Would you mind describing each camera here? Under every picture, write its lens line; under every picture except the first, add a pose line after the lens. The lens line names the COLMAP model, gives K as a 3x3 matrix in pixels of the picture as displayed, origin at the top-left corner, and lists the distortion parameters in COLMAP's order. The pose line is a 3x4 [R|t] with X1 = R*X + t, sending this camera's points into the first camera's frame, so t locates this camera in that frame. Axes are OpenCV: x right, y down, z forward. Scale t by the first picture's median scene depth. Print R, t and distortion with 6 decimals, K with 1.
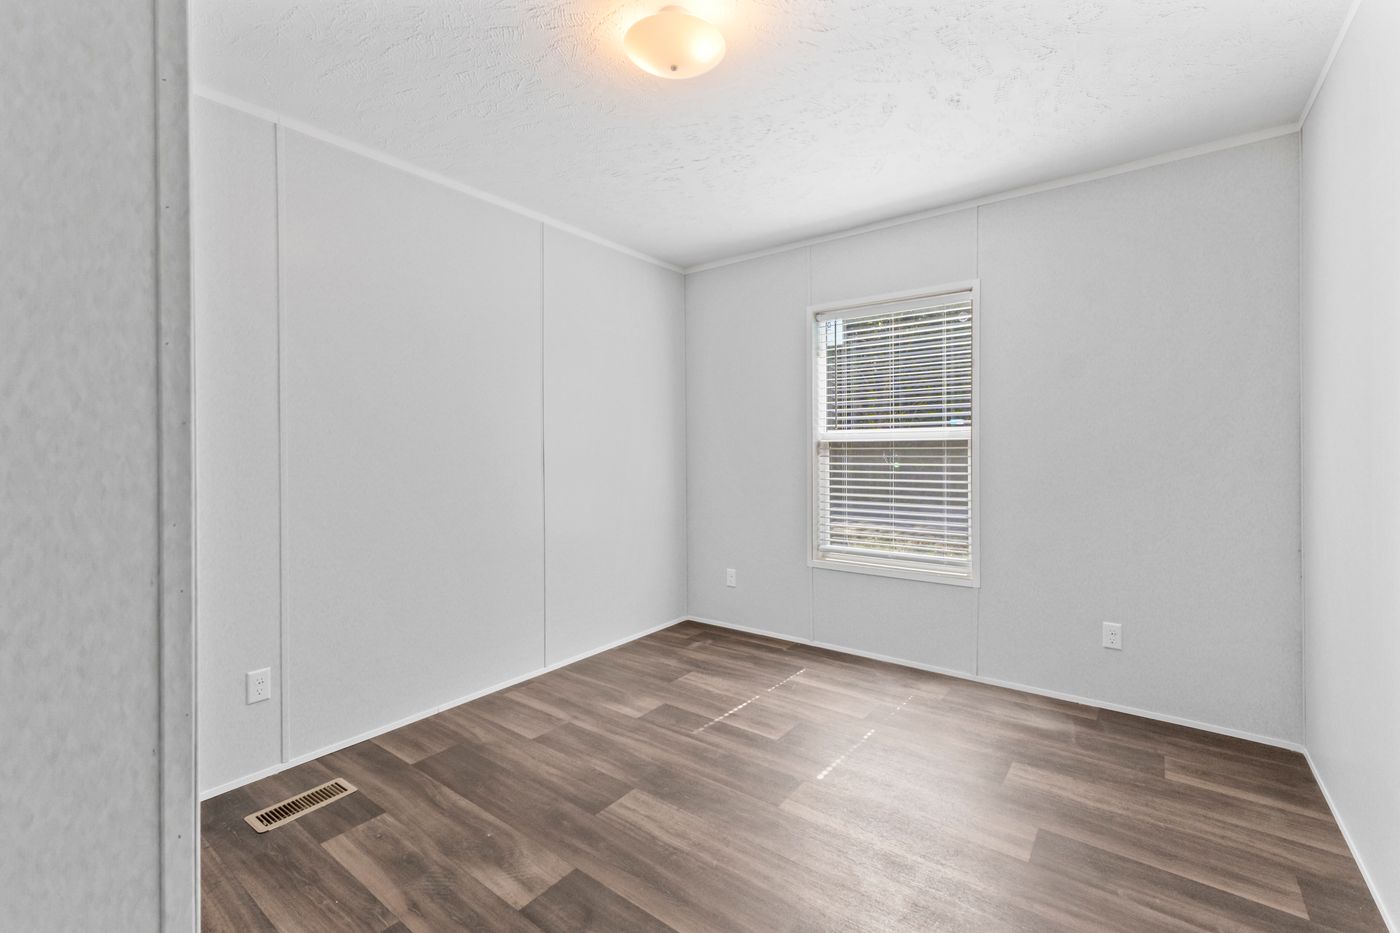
lens RADIAL K [[595.6, 0, 687.3], [0, 595.6, 462.4], [0, 0, 1]] dist [0.008867, -0.001071]
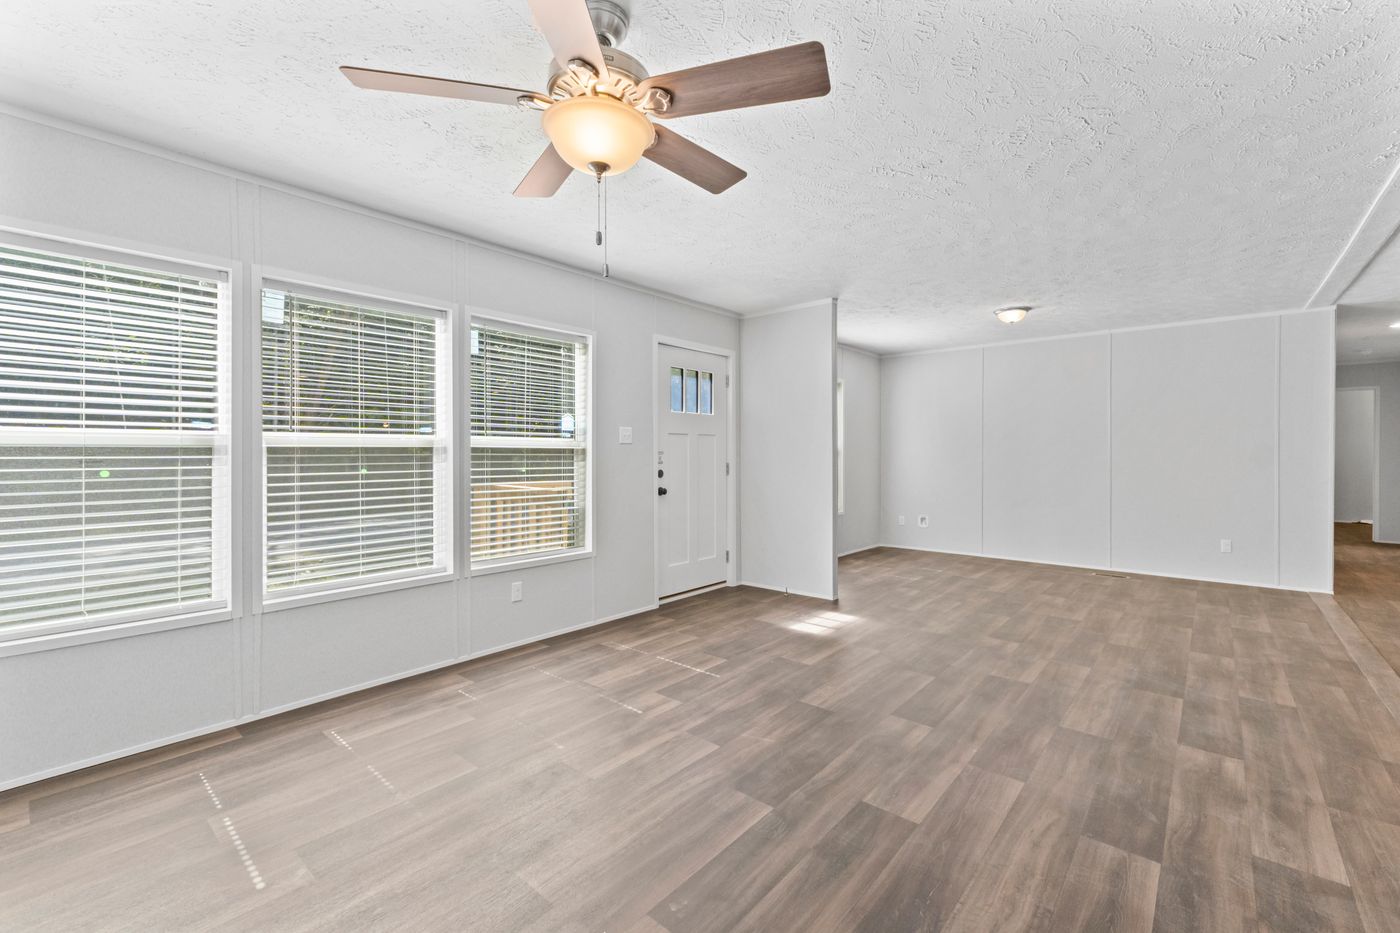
lens RADIAL K [[595.6, 0, 702.5], [0, 595.6, 471.6], [0, 0, 1]] dist [0.008867, -0.001071]
pose [[0.051826, -0.022069, 0.998412, -0.911984], [0.026277, 0.999440, 0.020728, -0.006110], [-0.998310, 0.025161, 0.052377, 0.716981]]
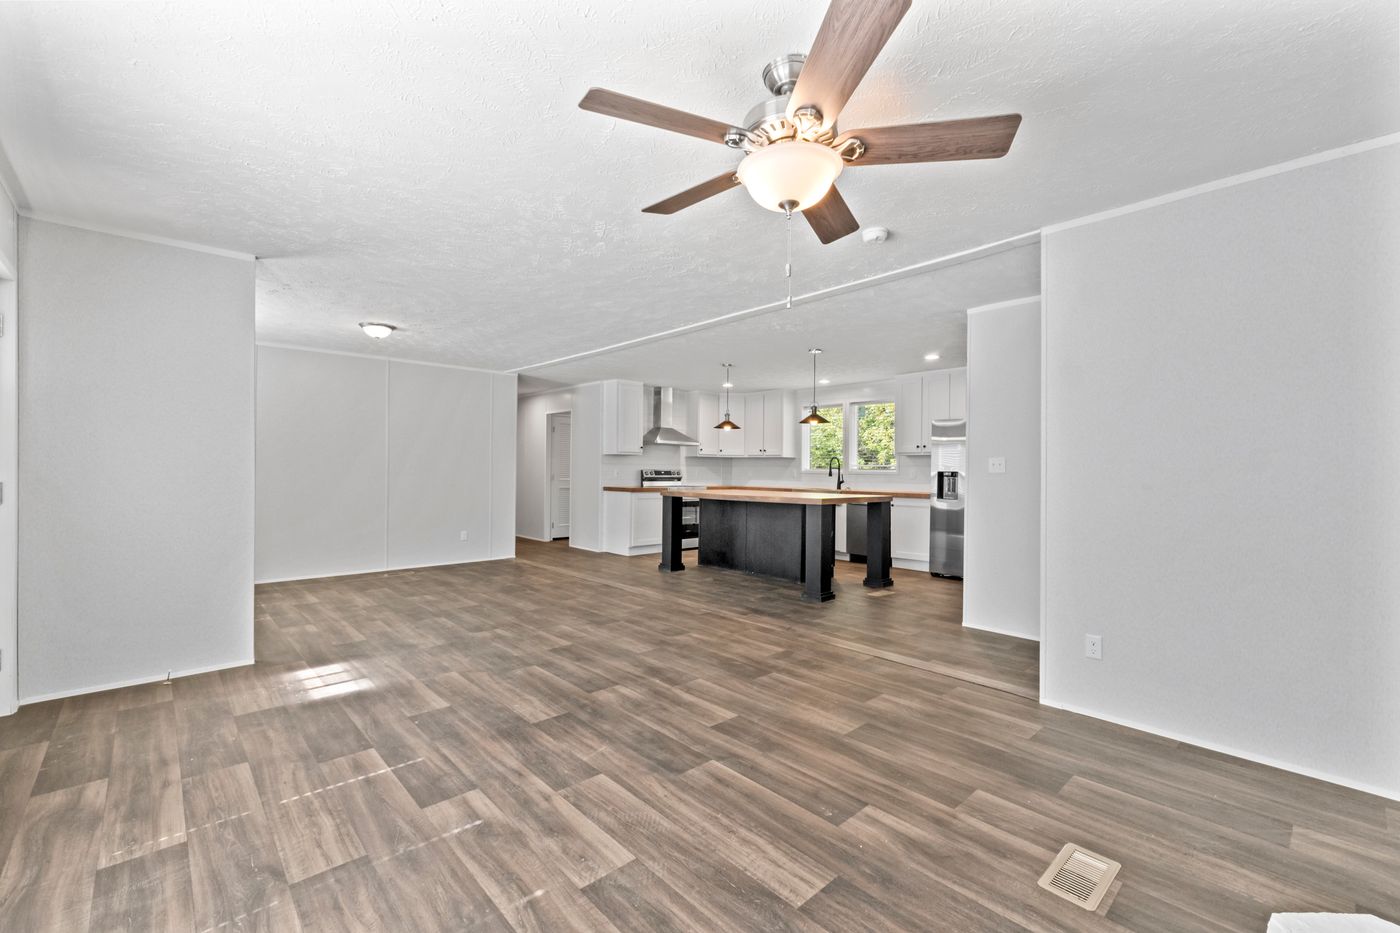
lens RADIAL K [[595.6, 0, 694.9], [0, 595.6, 465.2], [0, 0, 1]] dist [0.008867, -0.001071]
pose [[-0.985656, 0.000098, 0.168765, -0.418060], [0.003539, 0.999792, 0.020090, -0.029642], [-0.168727, 0.020399, -0.985452, 1.402452]]
